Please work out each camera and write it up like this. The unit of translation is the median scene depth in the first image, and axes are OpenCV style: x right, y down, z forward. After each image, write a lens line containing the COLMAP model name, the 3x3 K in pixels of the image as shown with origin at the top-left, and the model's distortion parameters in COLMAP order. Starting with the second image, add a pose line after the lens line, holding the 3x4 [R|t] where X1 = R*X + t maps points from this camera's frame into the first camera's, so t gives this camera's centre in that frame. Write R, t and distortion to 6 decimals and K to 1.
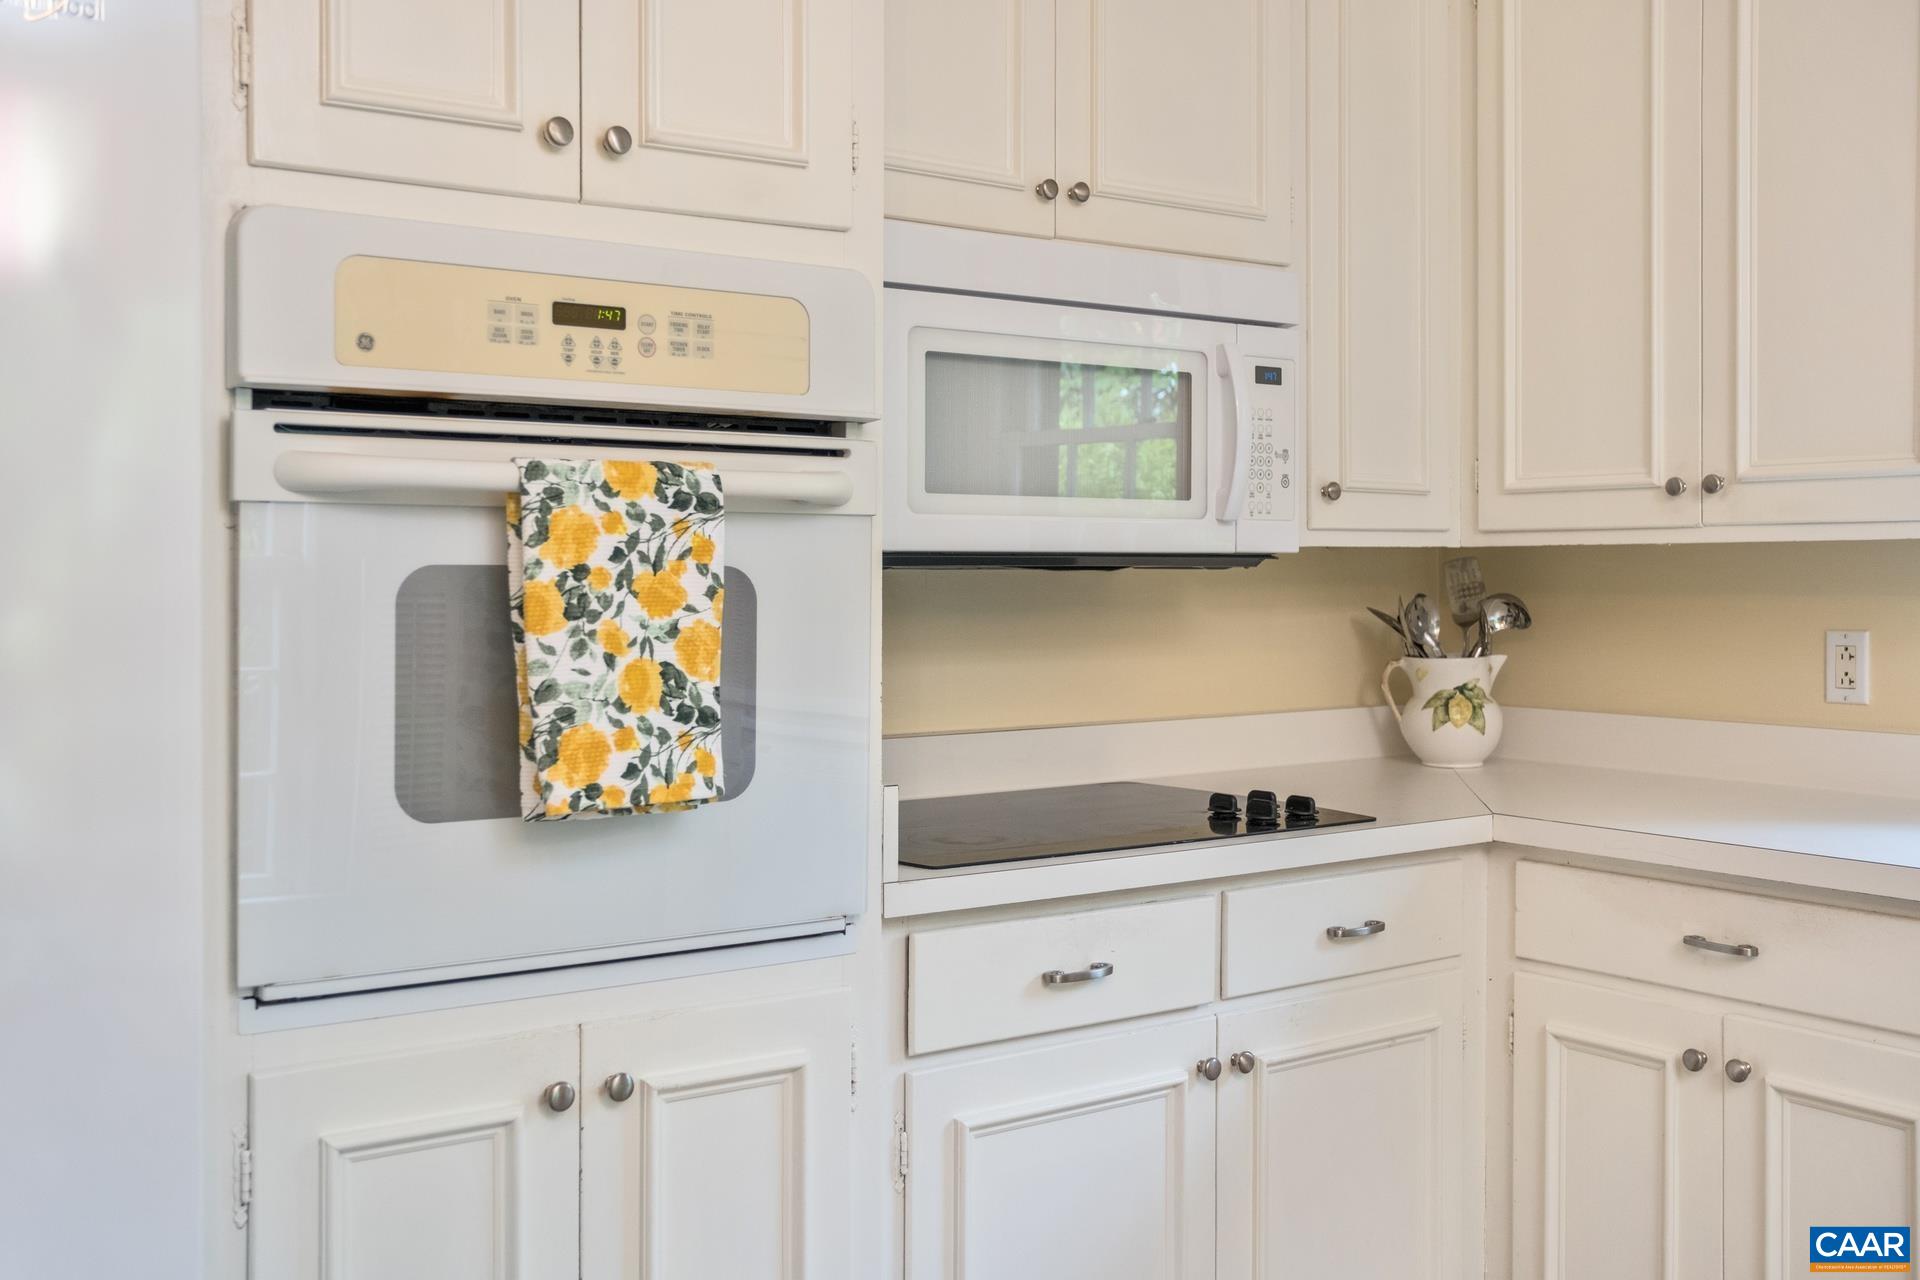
lens RADIAL K [[1941.4, 0, 946.4], [0, 1941.4, 558.8], [0, 0, 1]] dist [-0.002134, 0.000000]
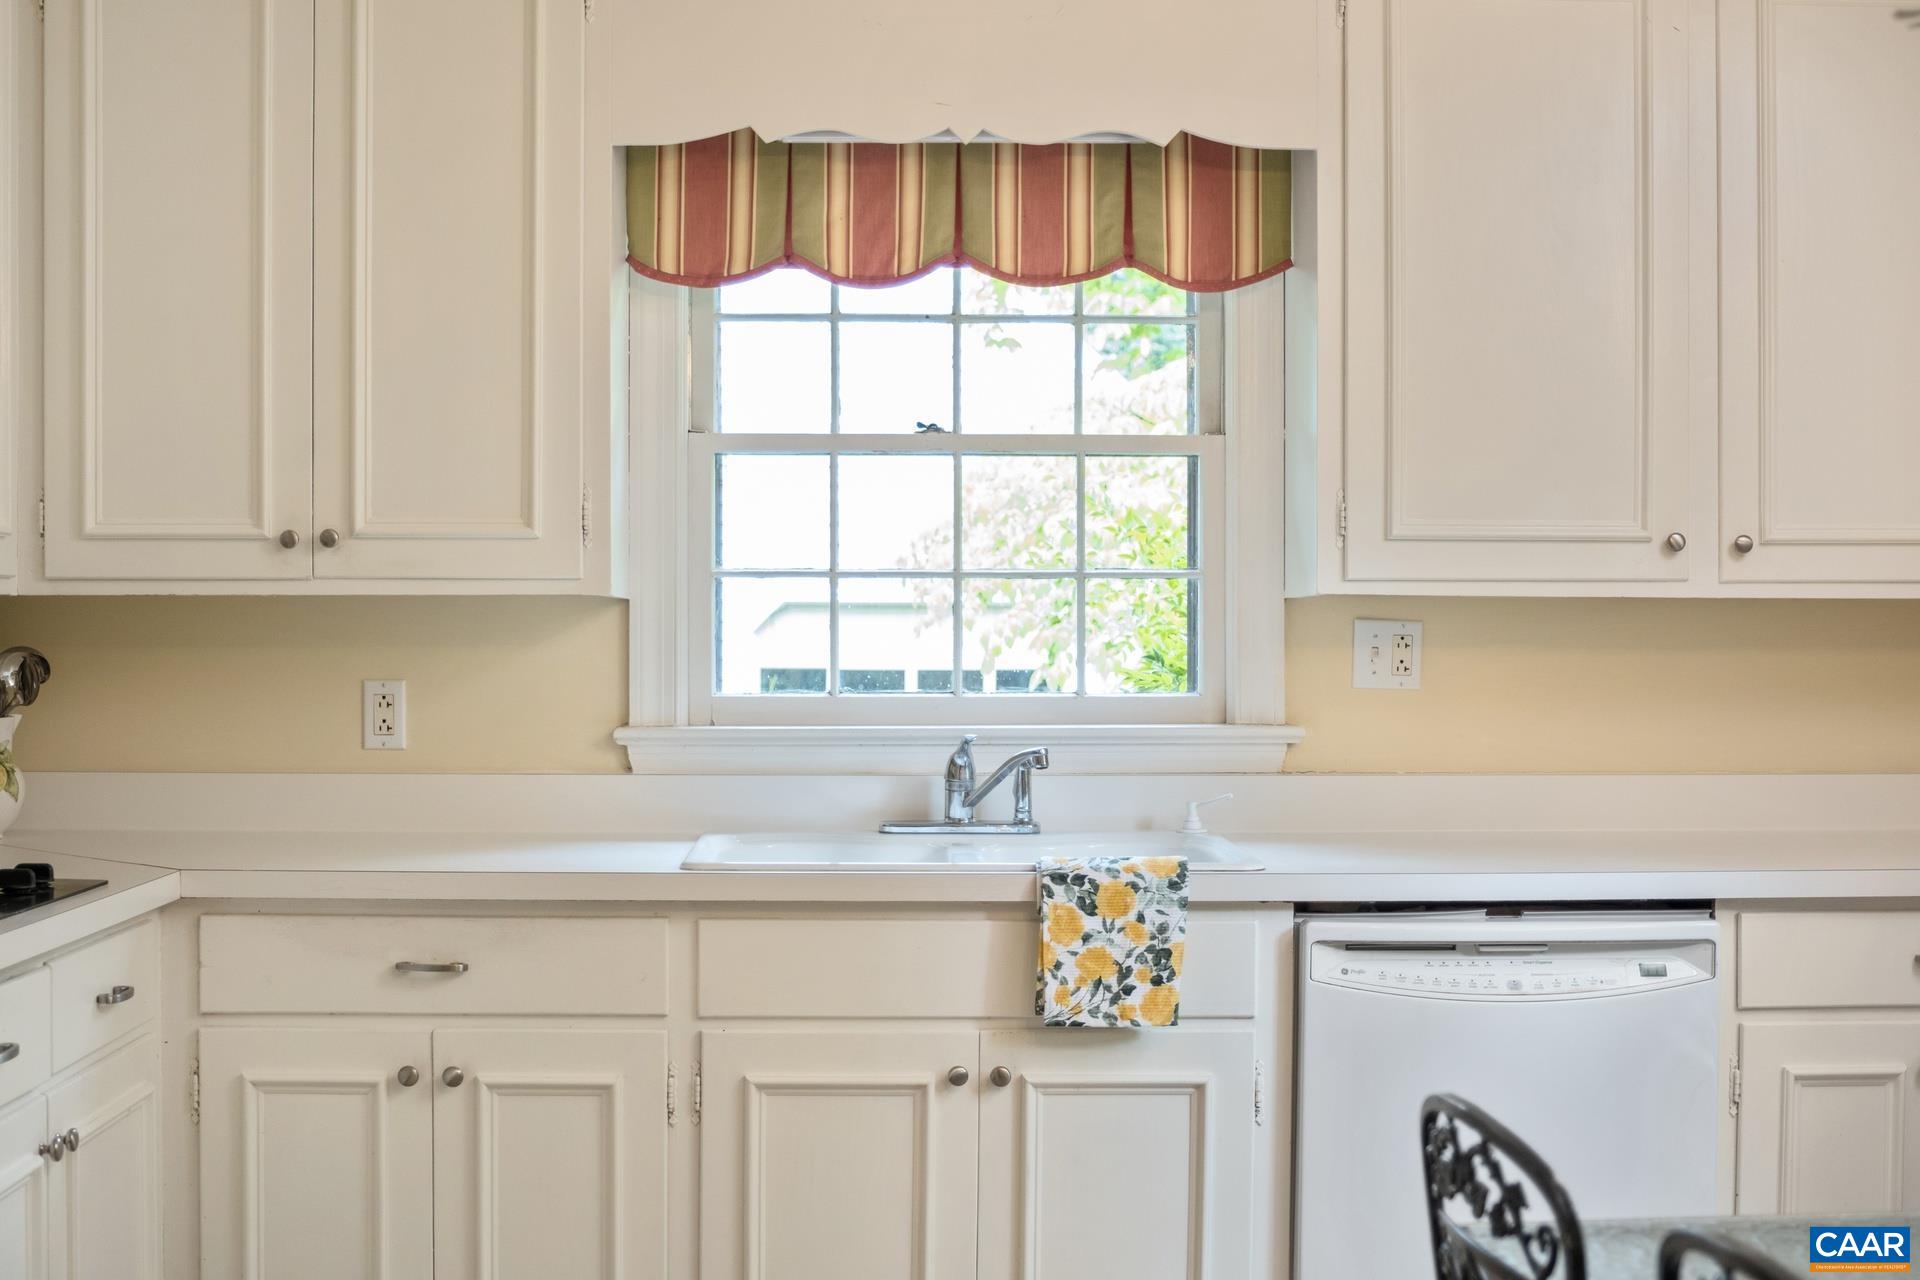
lens RADIAL K [[2596.0, 0, 956.3], [0, 2596.0, 644.6], [0, 0, 1]] dist [-0.083485, 0.000000]
pose [[0.563630, -0.002690, 0.826023, -0.569722], [-0.007898, 0.999931, 0.008645, 0.003547], [-0.825989, -0.011396, 0.563570, -0.051744]]
